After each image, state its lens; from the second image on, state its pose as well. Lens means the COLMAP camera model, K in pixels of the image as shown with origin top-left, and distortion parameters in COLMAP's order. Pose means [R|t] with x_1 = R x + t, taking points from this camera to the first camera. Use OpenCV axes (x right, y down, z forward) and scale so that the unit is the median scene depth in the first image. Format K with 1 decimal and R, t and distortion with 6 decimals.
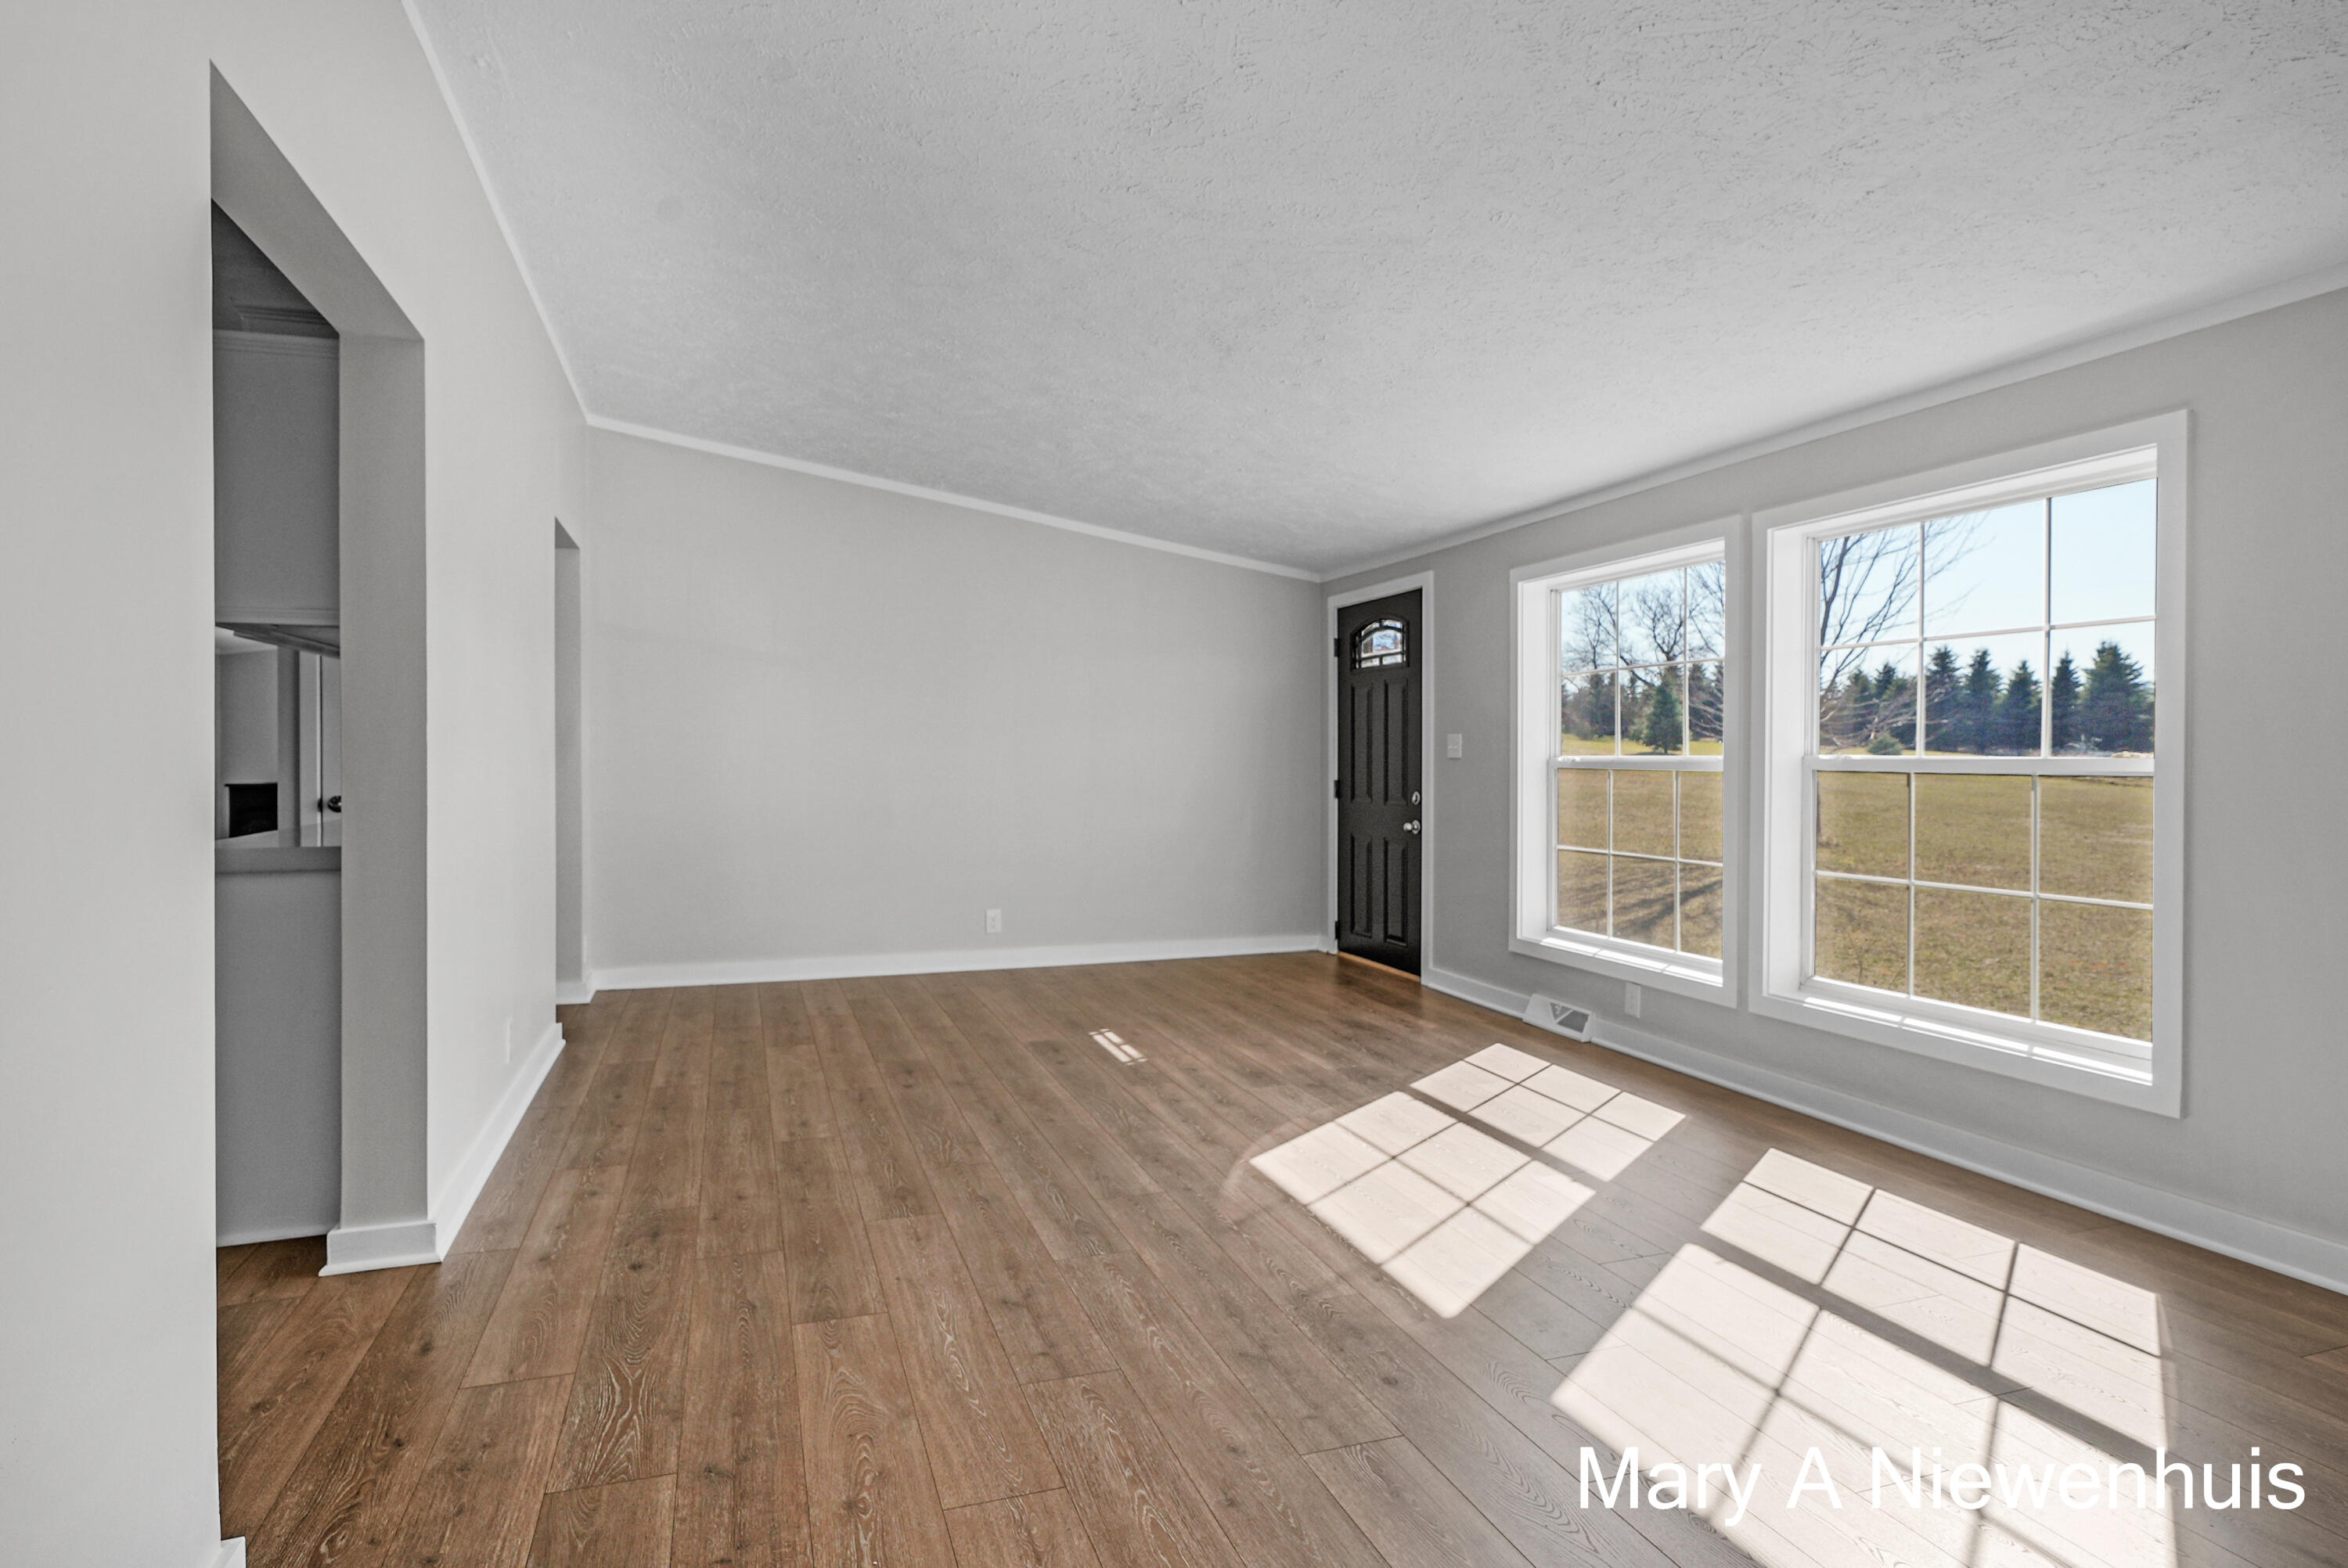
lens RADIAL K [[1227.3, 0, 1174.0], [0, 1227.3, 784.0], [0, 0, 1]] dist [-0.053983, -0.000208]
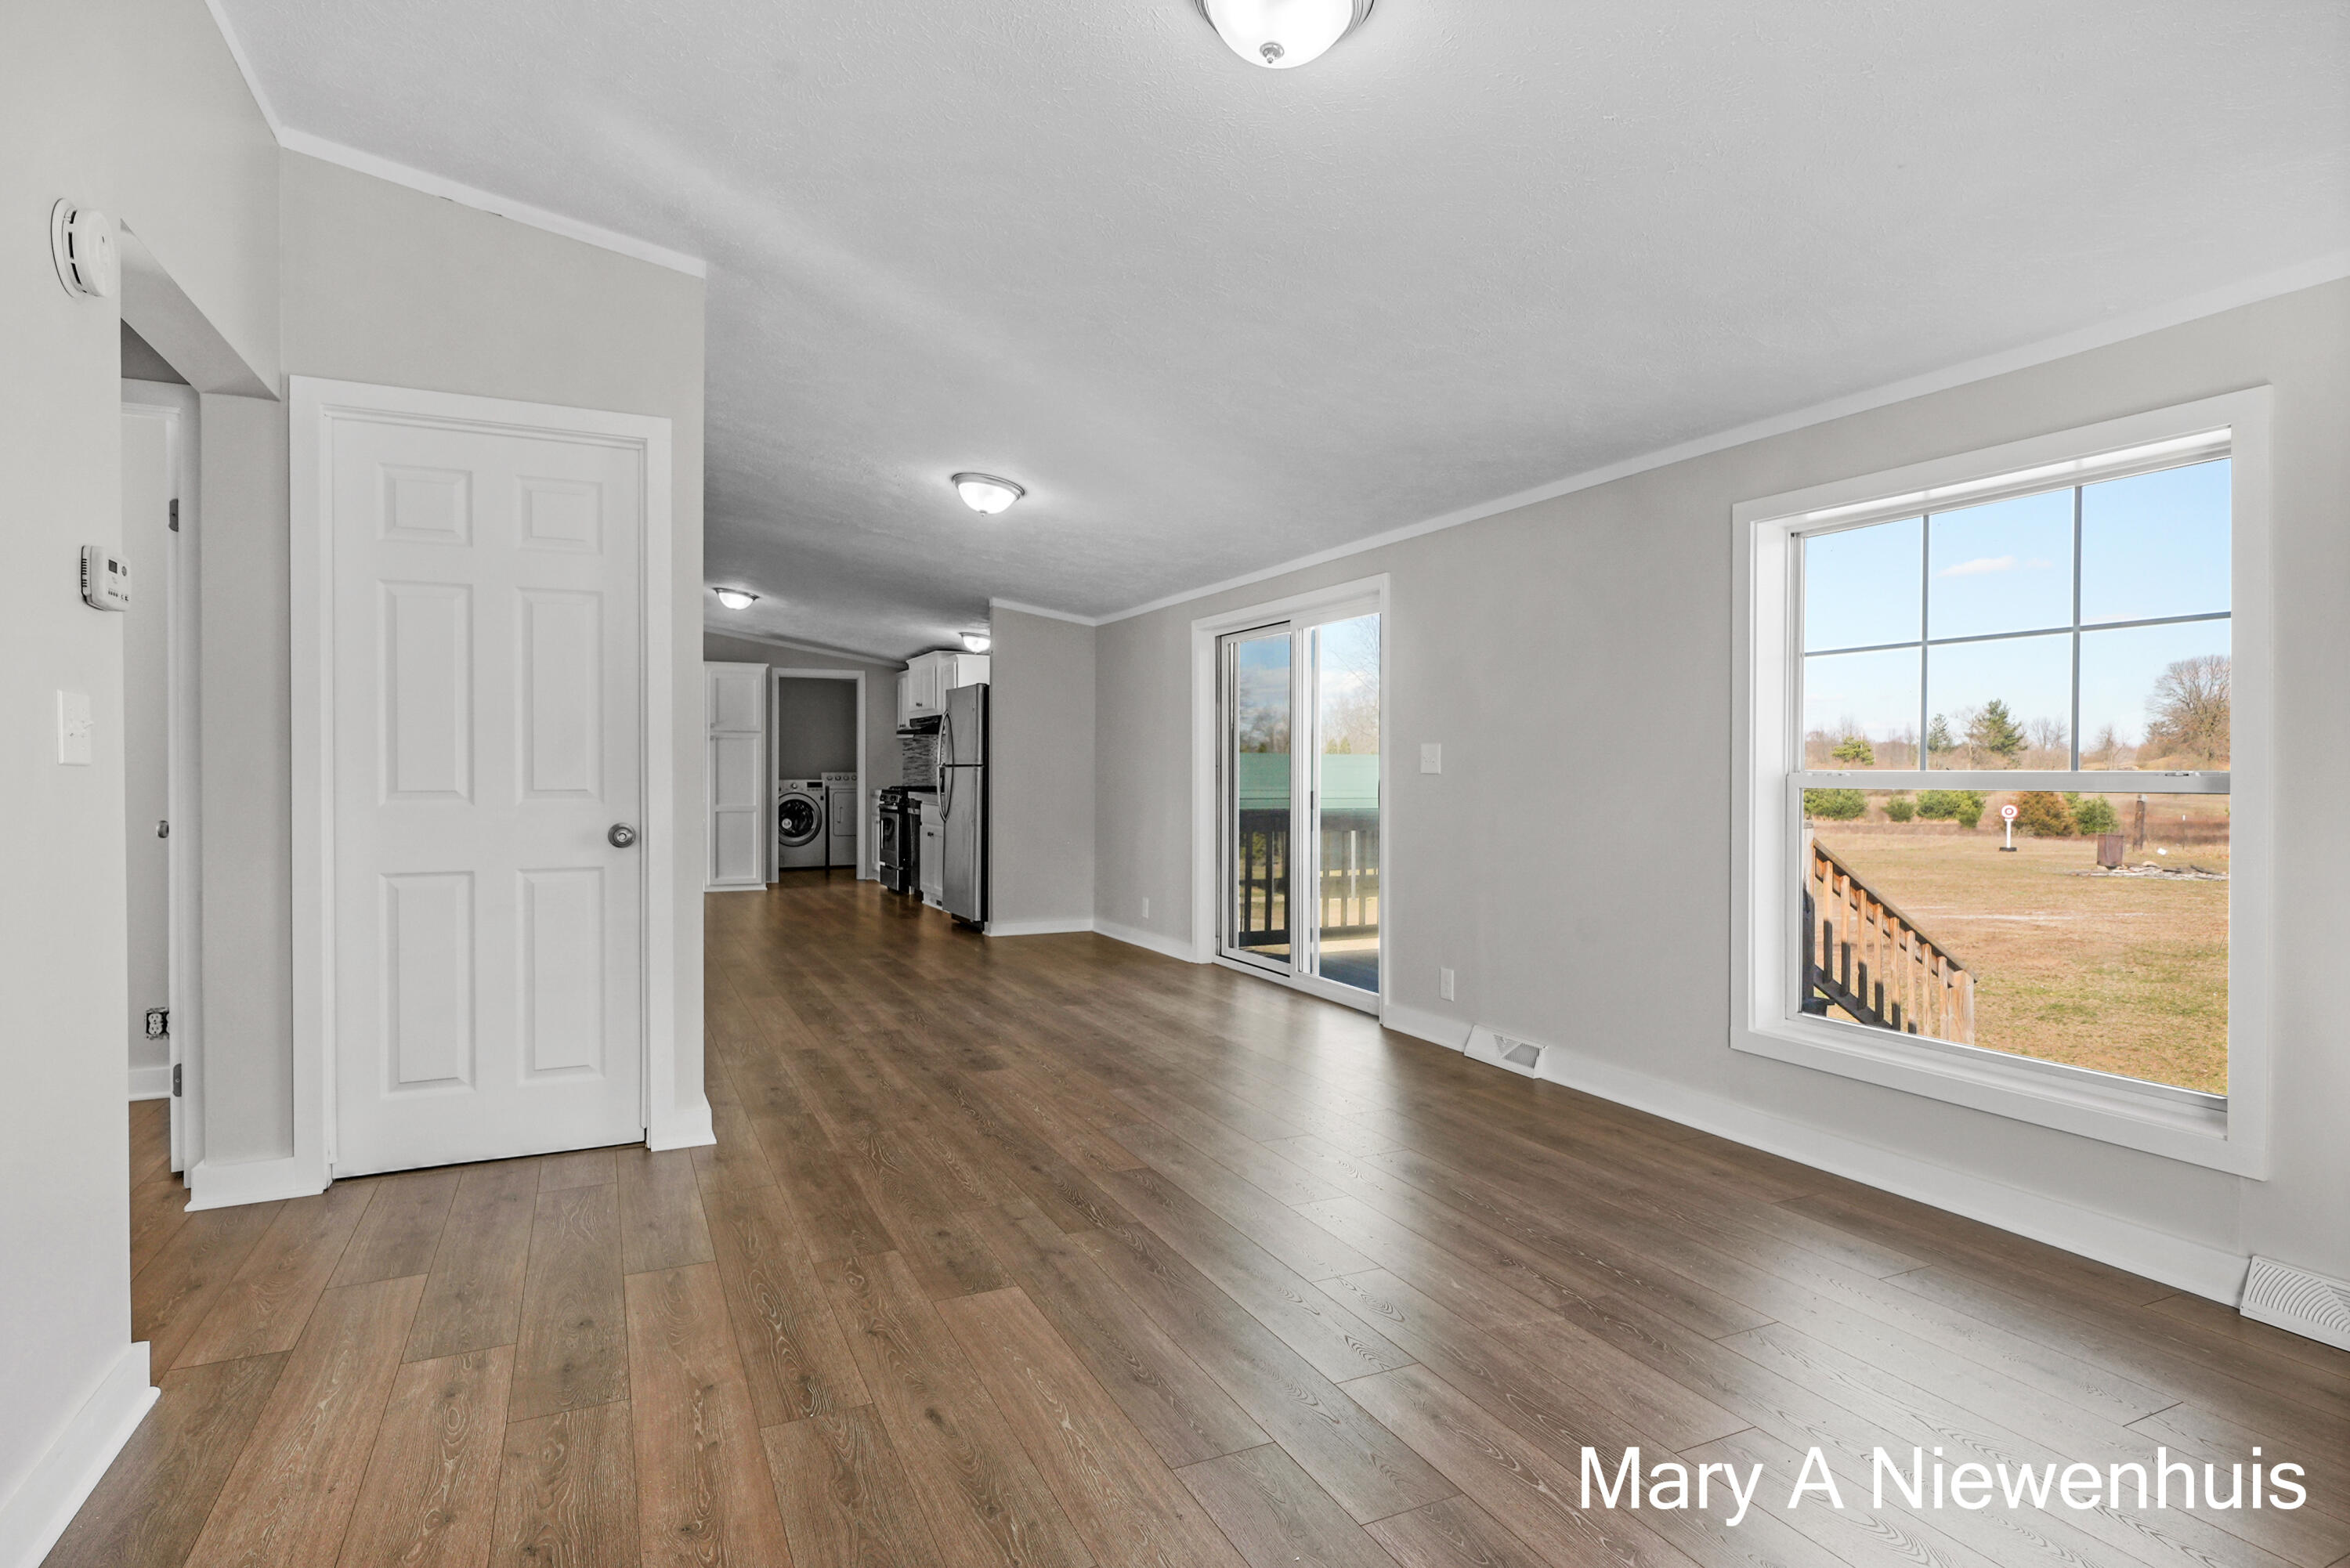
lens RADIAL K [[1196.9, 0, 1175.0], [0, 1196.9, 784.0], [0, 0, 1]] dist [-0.002198, -0.000343]
pose [[0.992636, 0.000419, 0.121132, -0.125856], [0.000835, 0.999947, -0.010299, -0.007210], [-0.121130, 0.010324, 0.992583, 0.354746]]
